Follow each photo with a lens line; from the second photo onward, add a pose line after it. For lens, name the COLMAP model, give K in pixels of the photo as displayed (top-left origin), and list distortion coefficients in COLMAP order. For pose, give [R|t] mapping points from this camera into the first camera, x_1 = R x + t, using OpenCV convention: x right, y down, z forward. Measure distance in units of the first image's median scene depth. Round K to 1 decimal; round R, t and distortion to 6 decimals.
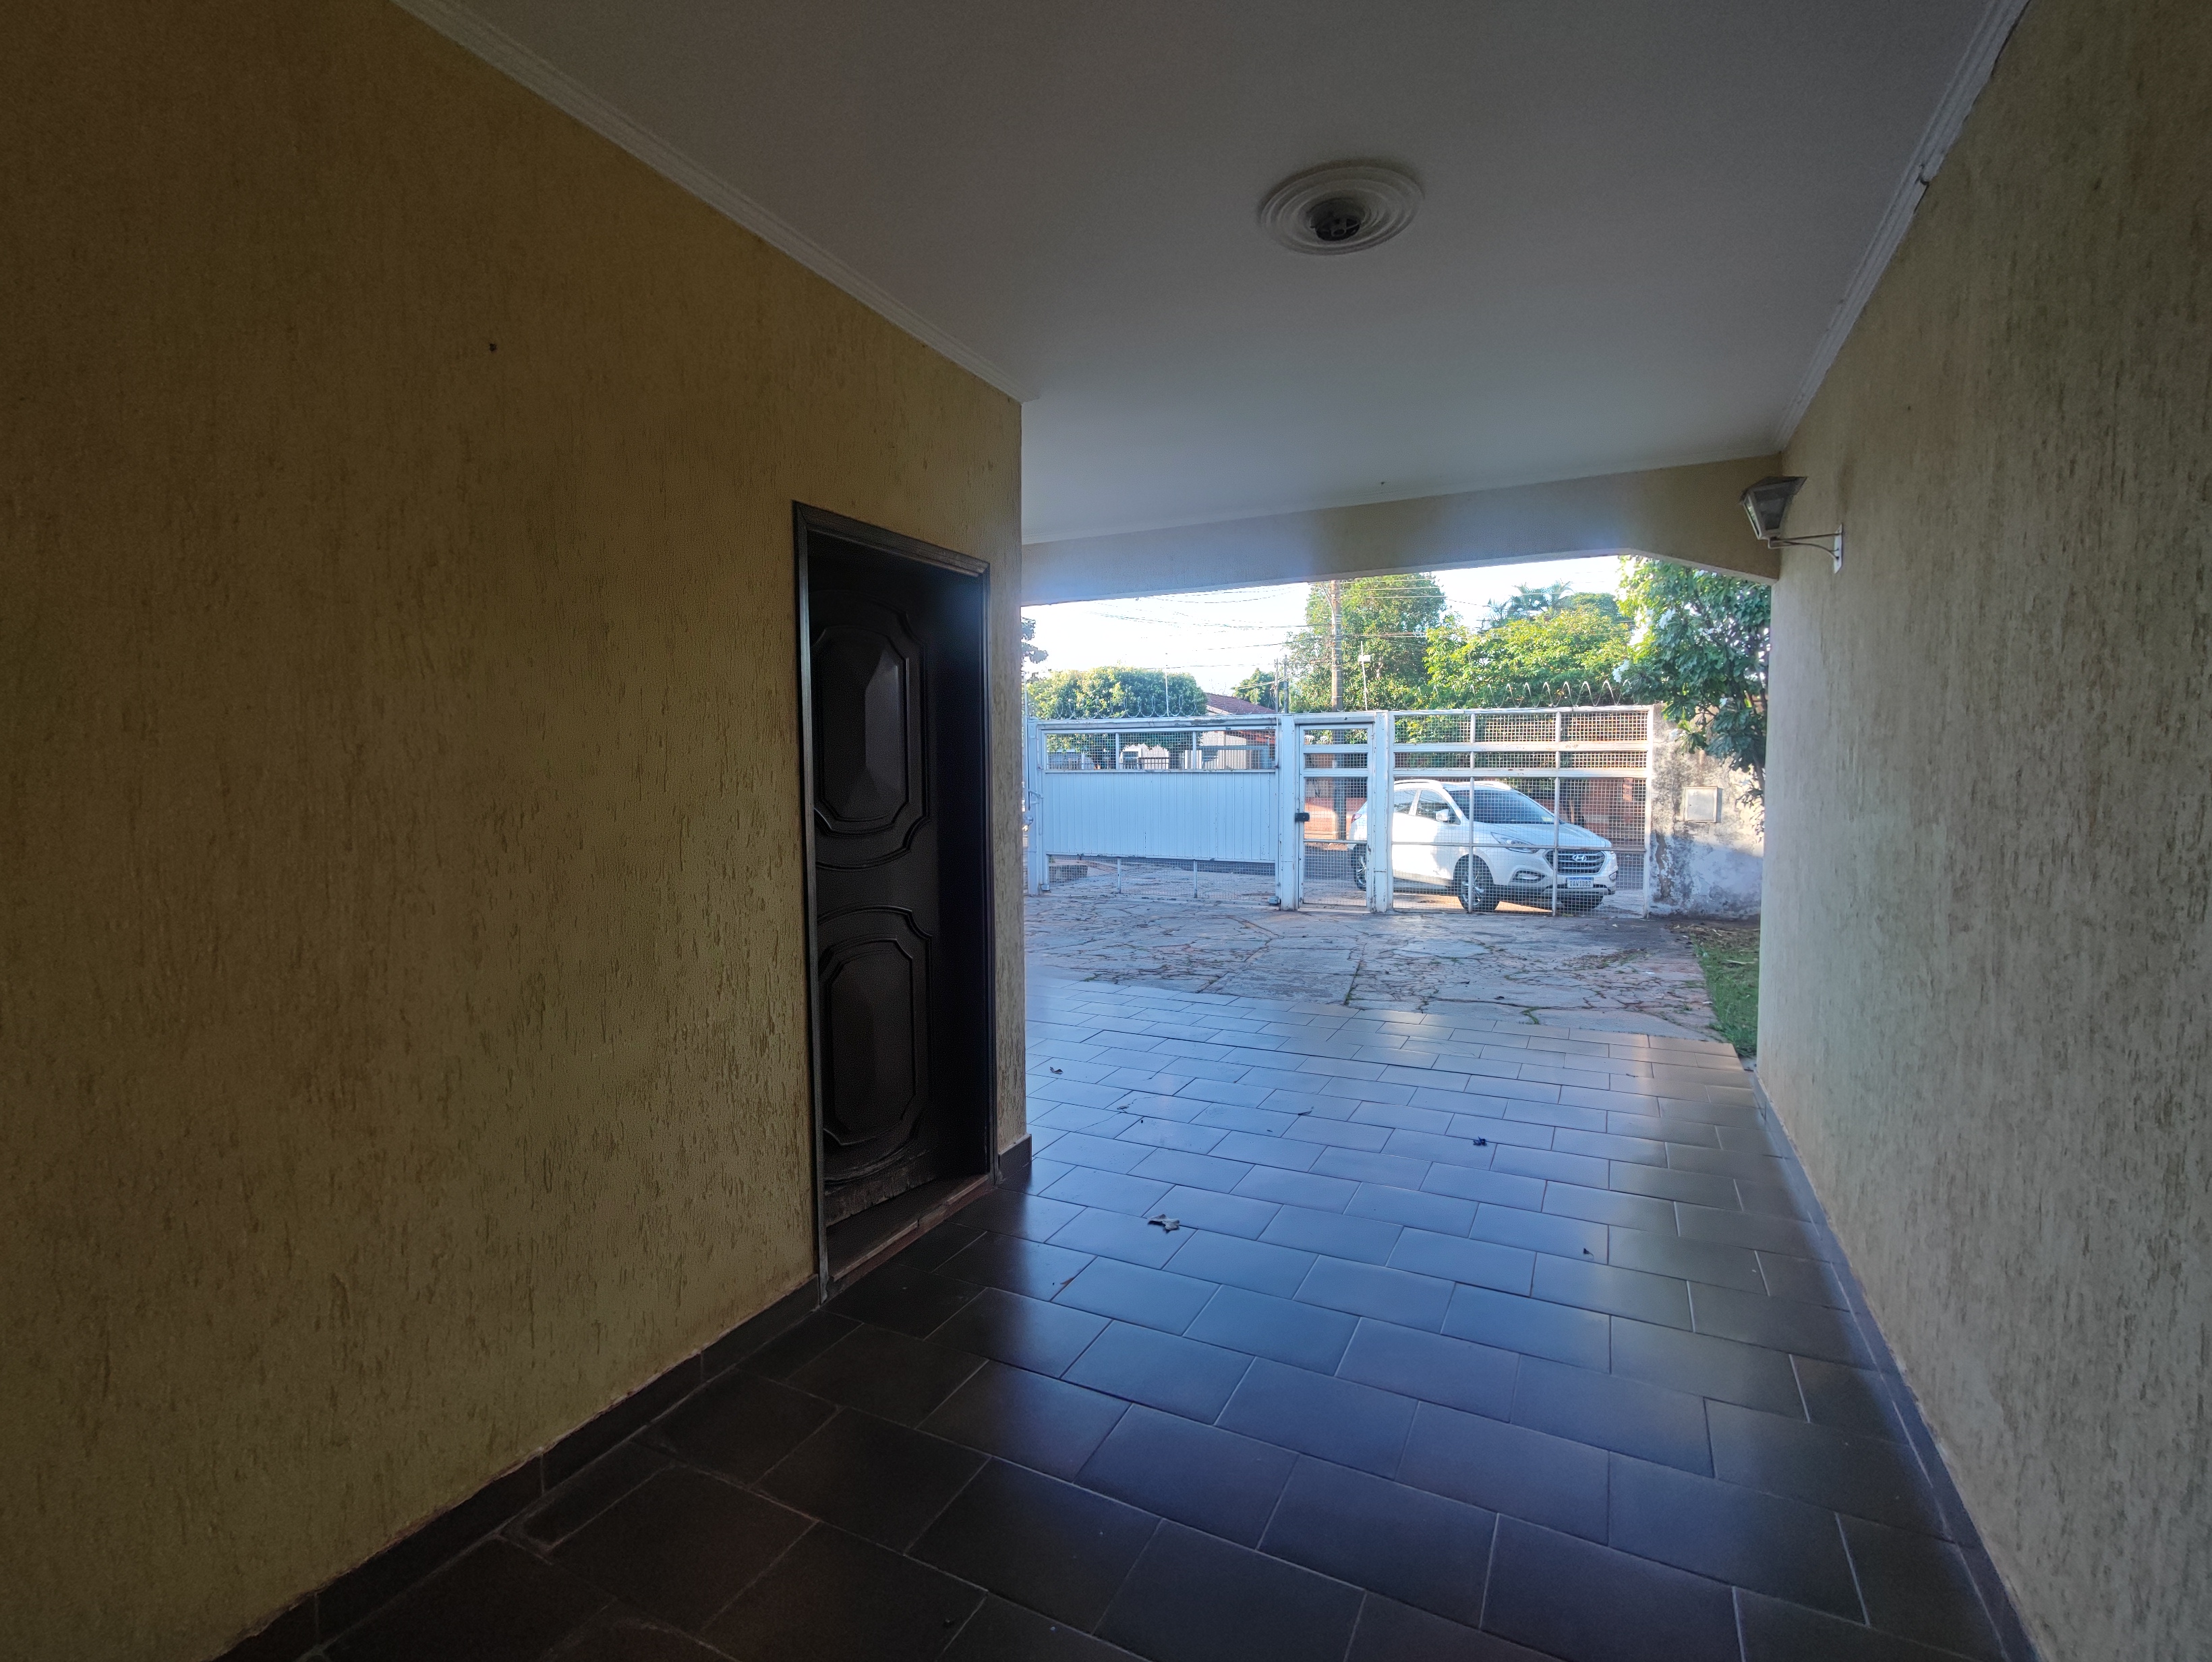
lens RADIAL K [[1003.1, 0, 1108.2], [0, 1003.1, 831.1], [0, 0, 1]] dist [-0.004998, -0.000328]
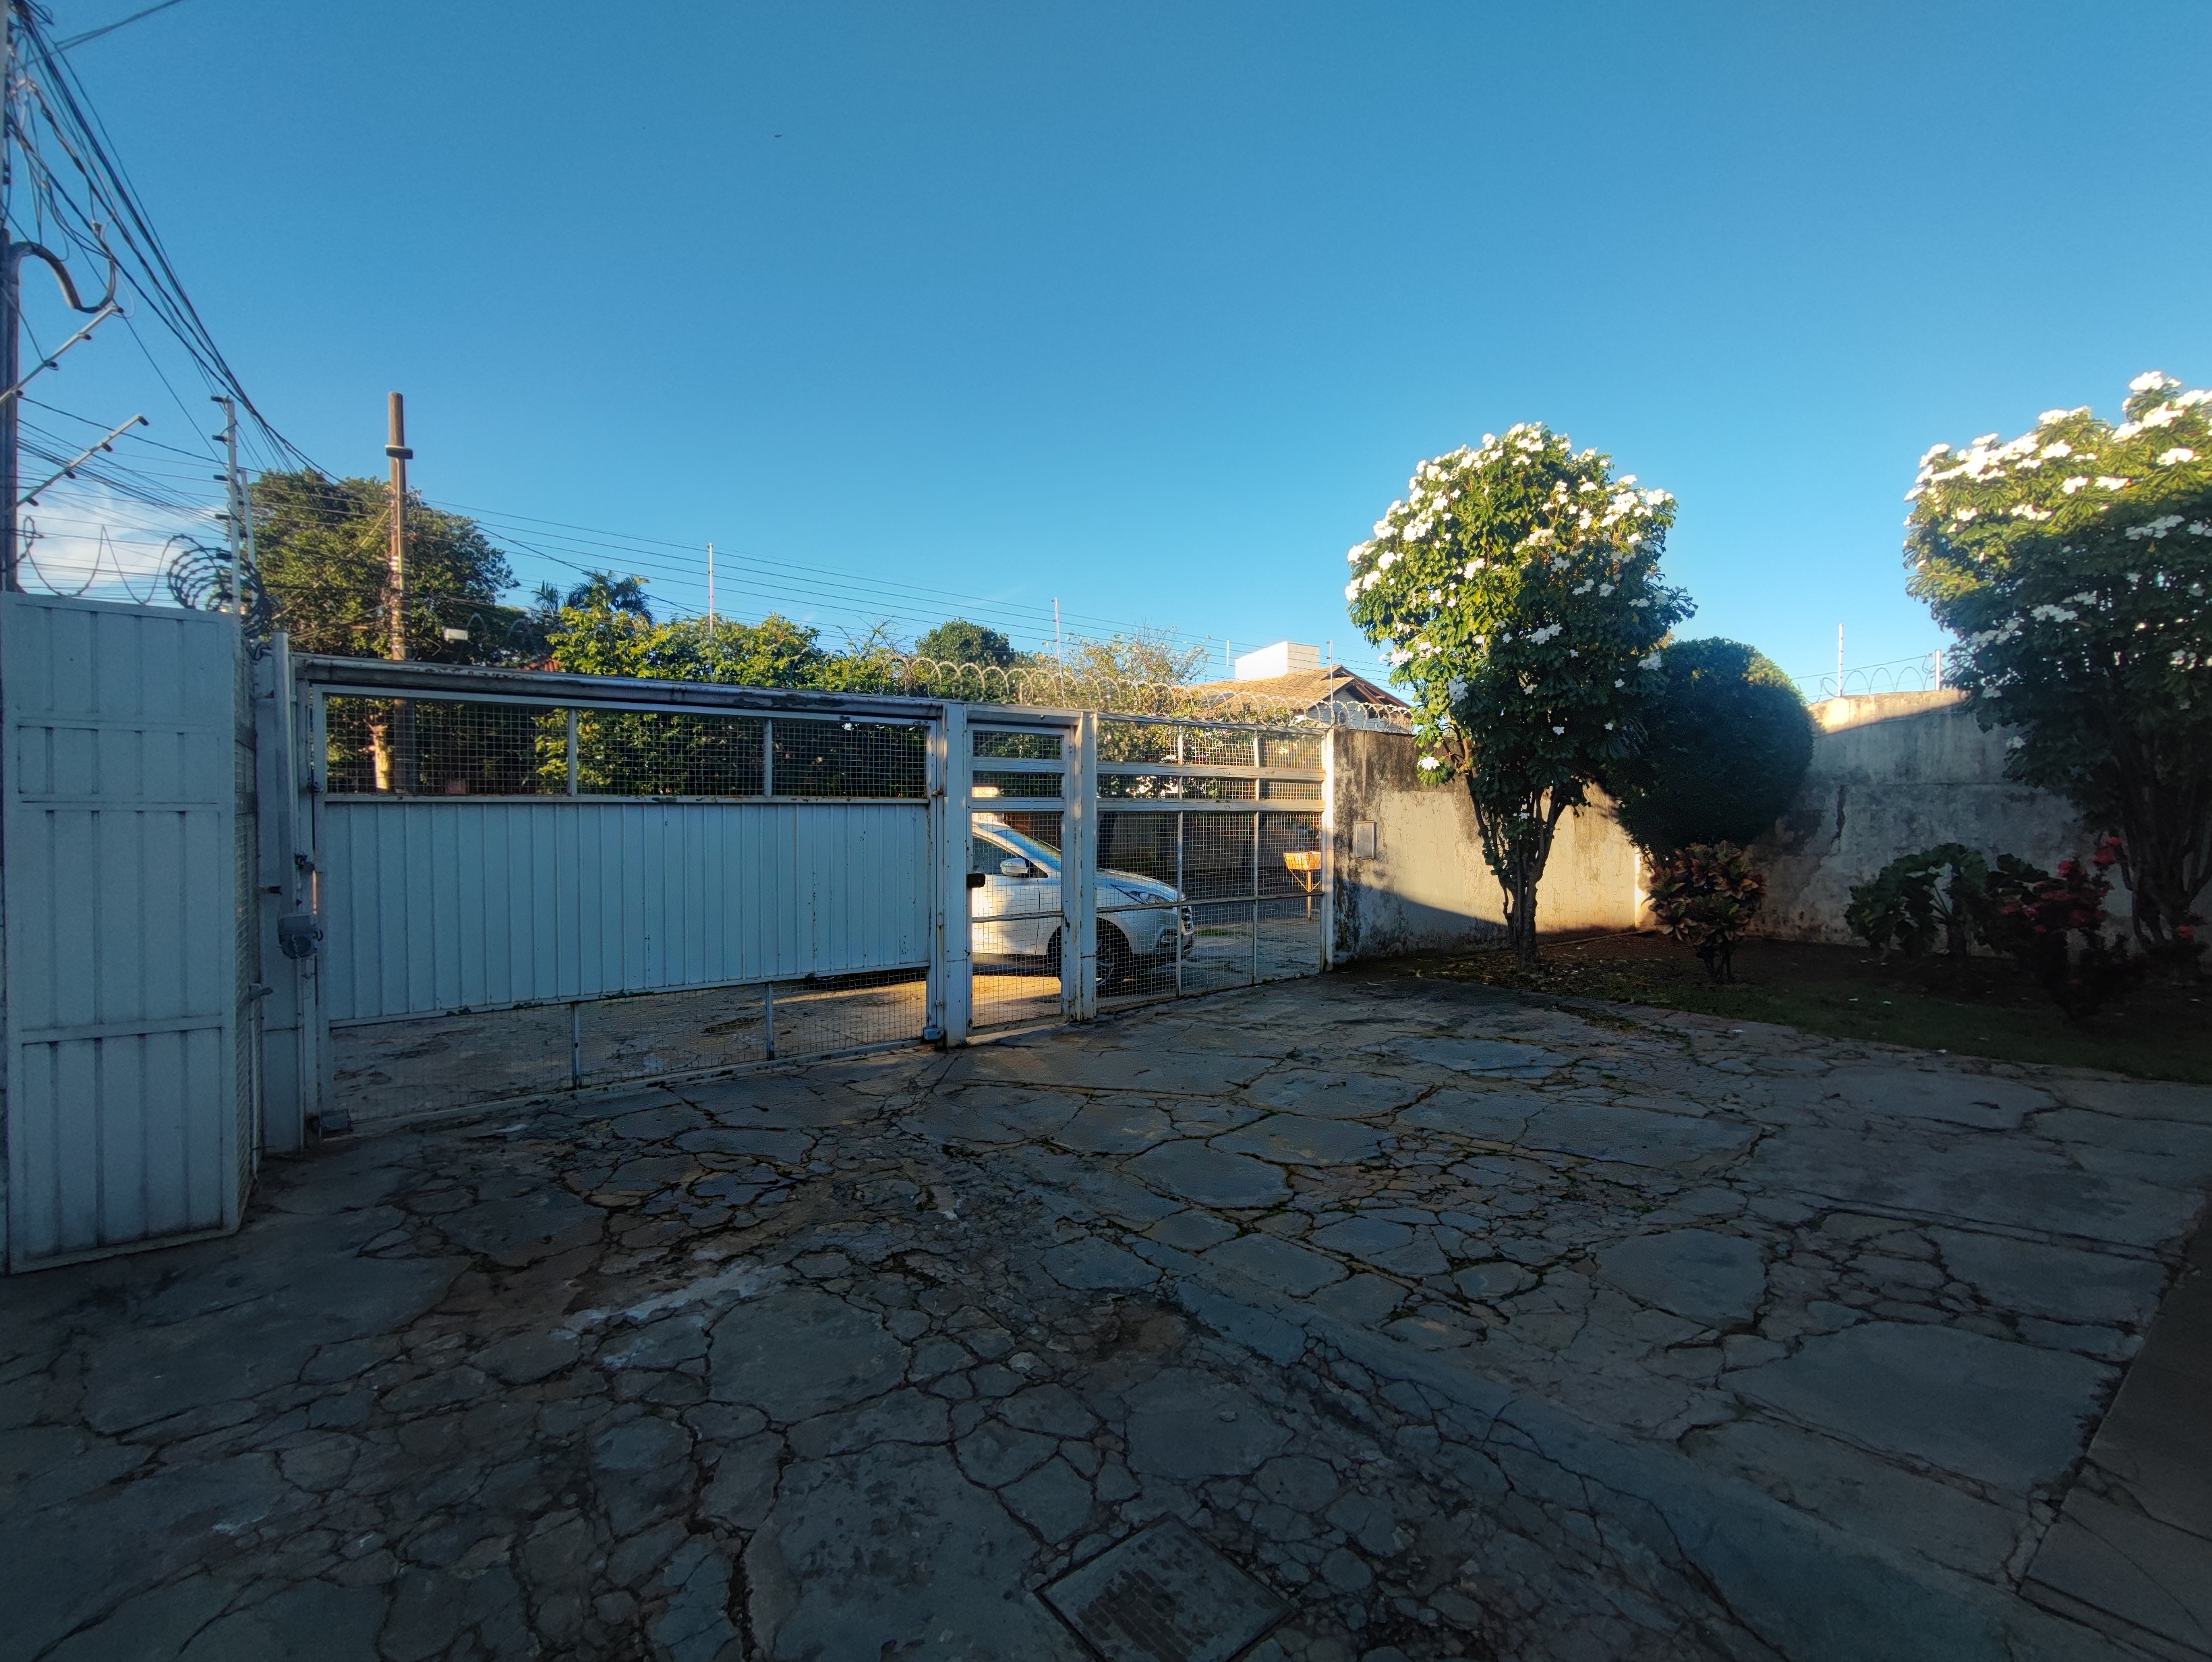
lens RADIAL K [[1003.1, 0, 1106.2], [0, 1003.1, 833.0], [0, 0, 1]] dist [-0.004998, -0.000328]
pose [[0.418994, -0.008298, 0.907951, -0.337680], [0.066532, 0.997551, -0.021586, -0.027027], [-0.905548, 0.069453, 0.418520, 0.777038]]
